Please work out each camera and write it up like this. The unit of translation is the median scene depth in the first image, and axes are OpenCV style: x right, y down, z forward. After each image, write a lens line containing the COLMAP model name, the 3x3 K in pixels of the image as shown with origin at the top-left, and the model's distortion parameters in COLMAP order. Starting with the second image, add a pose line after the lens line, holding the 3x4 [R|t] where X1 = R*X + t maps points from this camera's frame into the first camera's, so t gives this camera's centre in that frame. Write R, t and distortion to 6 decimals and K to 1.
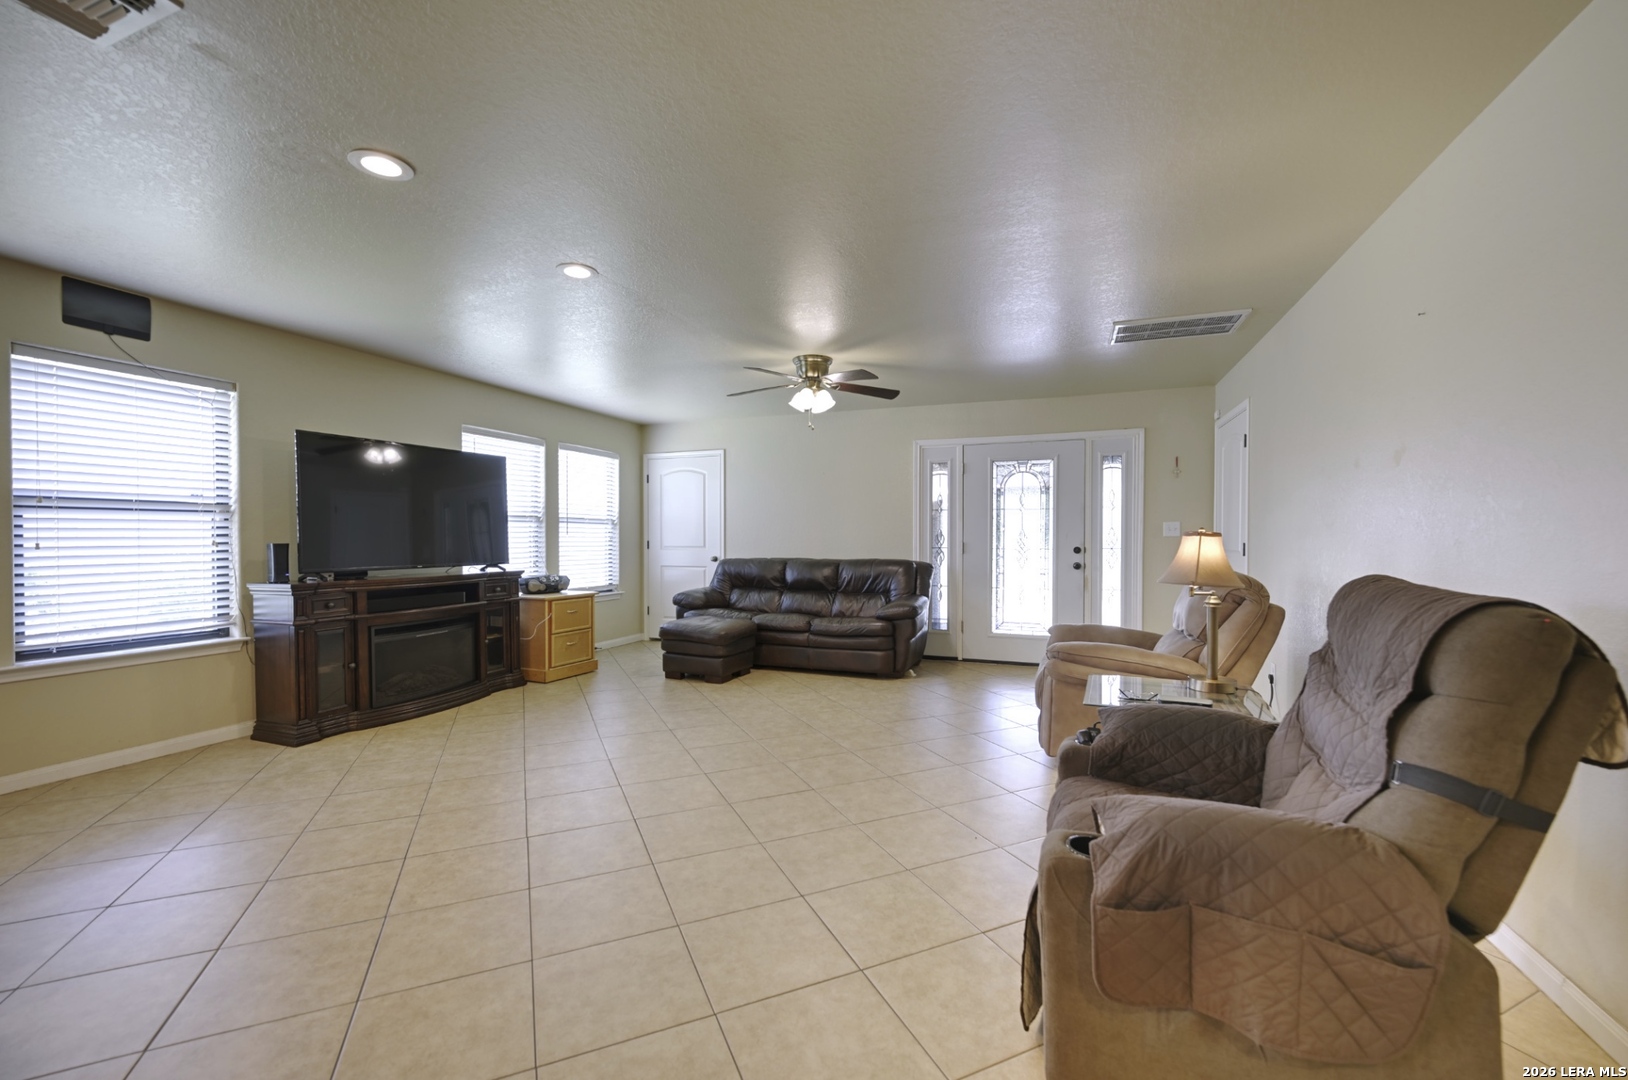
lens RADIAL K [[666.7, 0, 809.0], [0, 666.7, 538.8], [0, 0, 1]] dist [-0.000033, 0.000047]
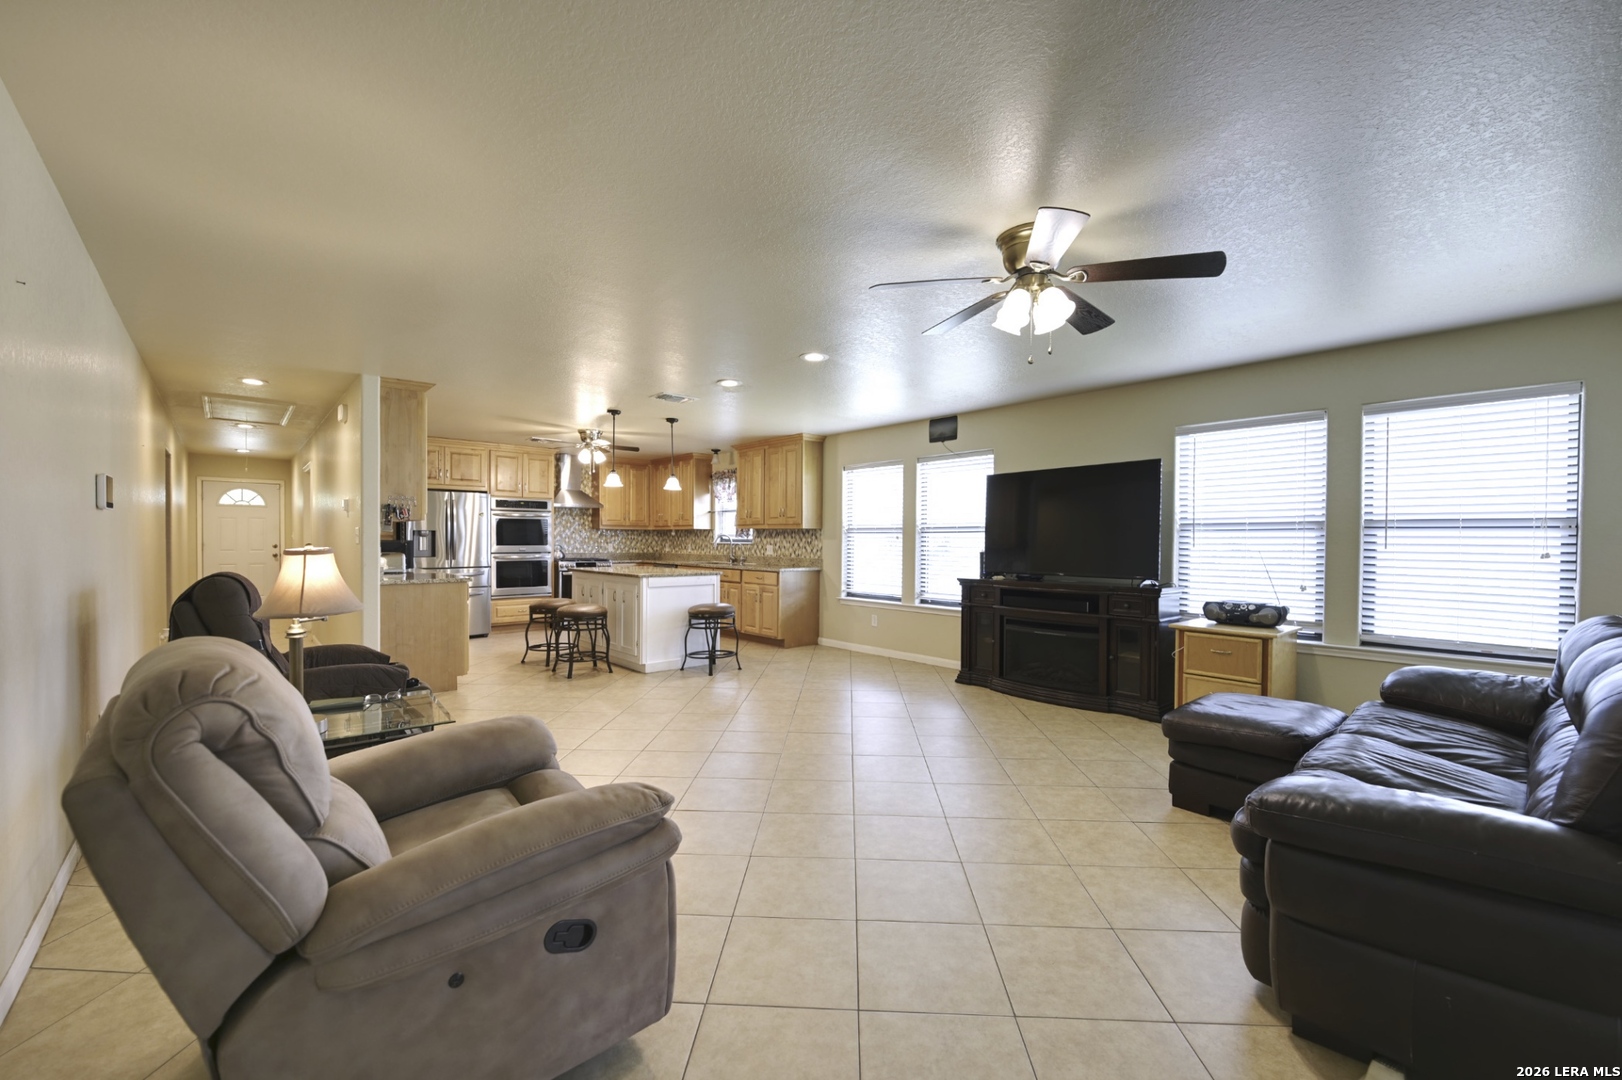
lens RADIAL K [[654.8, 0, 811.6], [0, 654.8, 552.4], [0, 0, 1]] dist [-0.002514, -0.000196]
pose [[-0.456415, 0.014129, -0.889655, 0.788141], [-0.004985, 0.999818, 0.018436, -0.019601], [0.889753, 0.012849, -0.456262, 1.483078]]
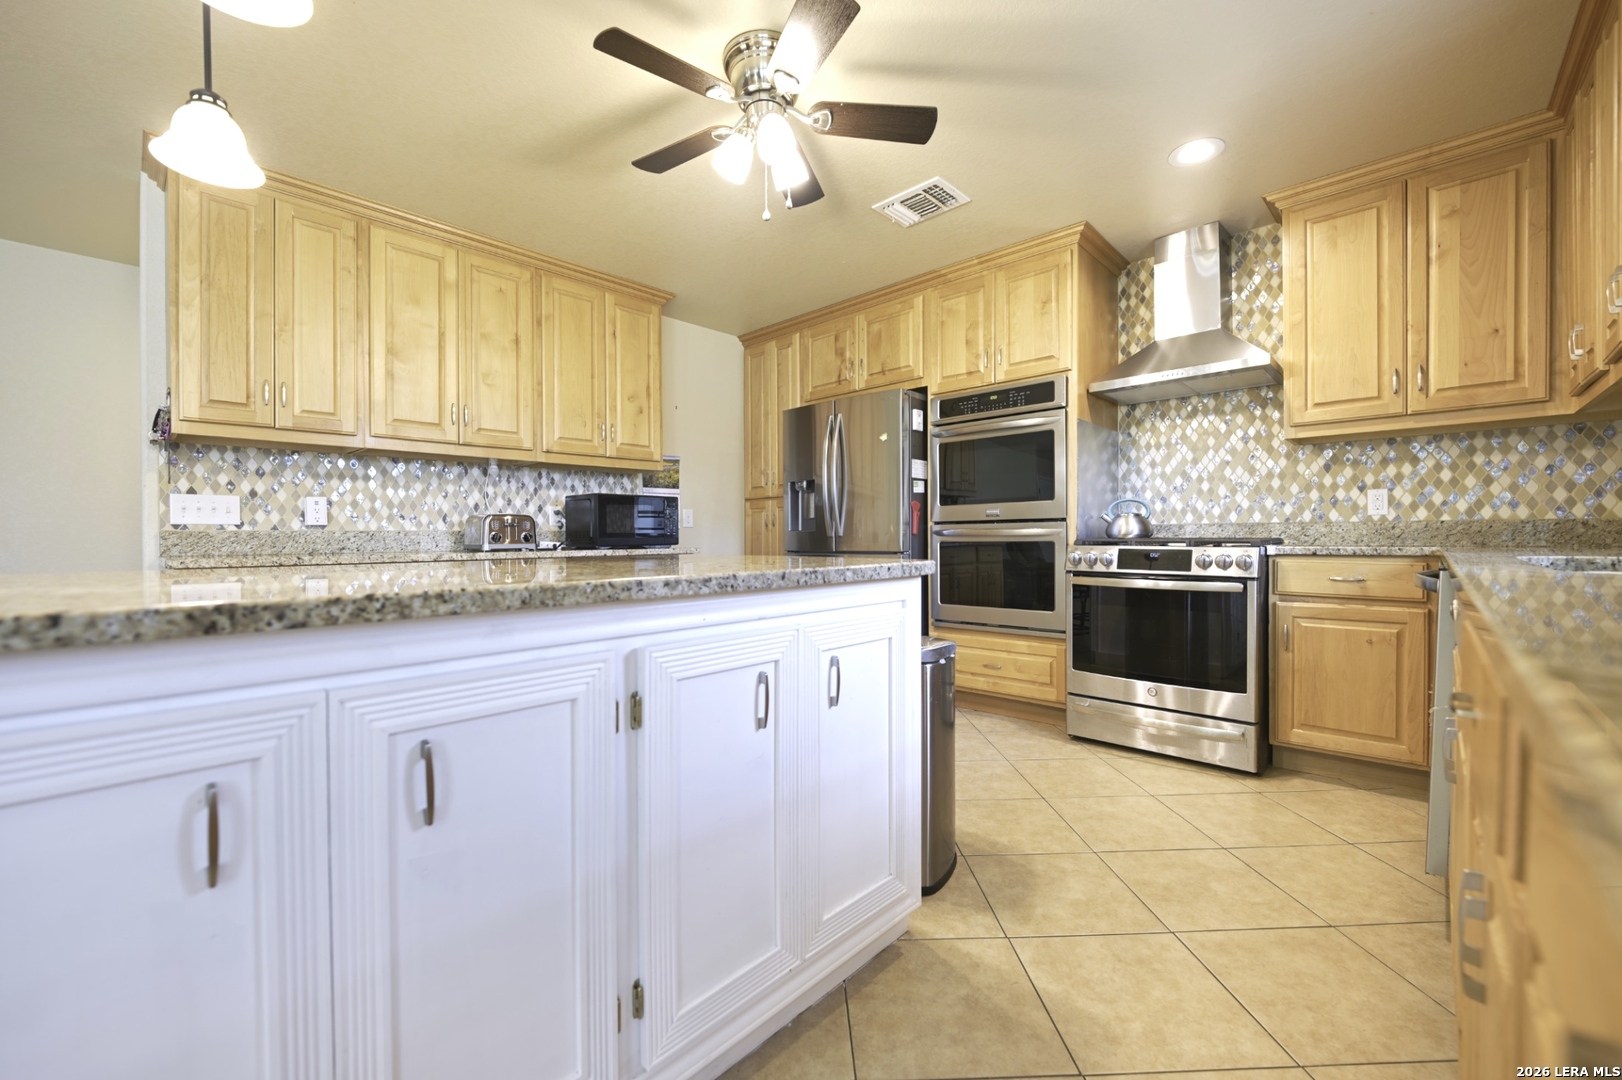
lens RADIAL K [[654.8, 0, 812.7], [0, 654.8, 534.4], [0, 0, 1]] dist [-0.002514, -0.000196]
pose [[-0.919203, 0.006333, 0.393733, -0.762504], [0.005024, 0.999978, -0.004355, 0.045499], [-0.393752, -0.002025, -0.919214, 0.577102]]
